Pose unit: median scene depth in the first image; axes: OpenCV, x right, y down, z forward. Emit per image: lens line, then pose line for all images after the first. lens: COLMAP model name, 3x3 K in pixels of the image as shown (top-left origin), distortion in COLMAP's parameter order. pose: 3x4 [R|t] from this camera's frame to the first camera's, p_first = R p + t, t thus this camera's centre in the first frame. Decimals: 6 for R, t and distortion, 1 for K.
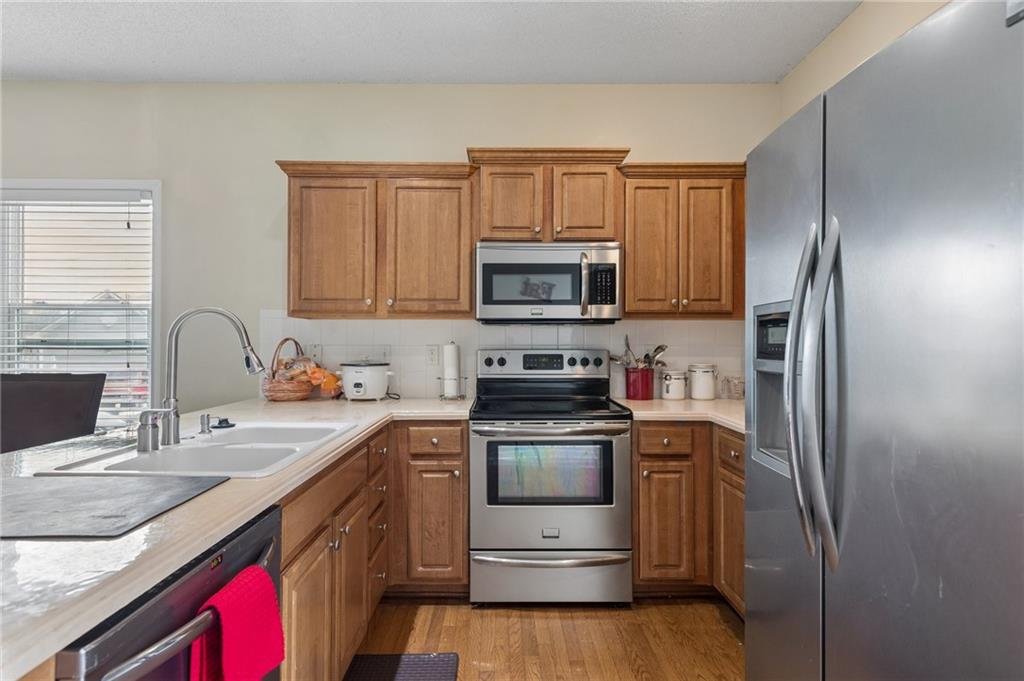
lens RADIAL K [[536.1, 0, 508.4], [0, 536.1, 341.4], [0, 0, 1]] dist [0.003072, 0.000750]
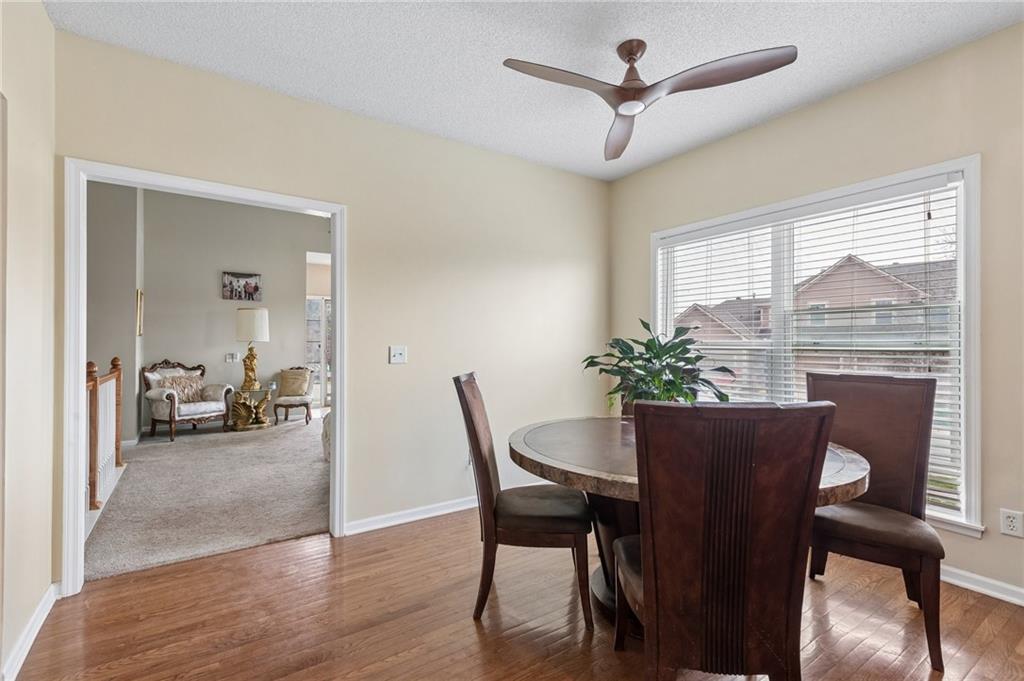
lens RADIAL K [[467.0, 0, 512.1], [0, 467.0, 342.7], [0, 0, 1]] dist [0.009186, -0.001412]
pose [[0.557304, -0.005250, -0.830292, -0.495087], [0.005477, 0.999981, -0.002646, -0.002872], [0.830290, -0.003073, 0.557323, -0.037165]]
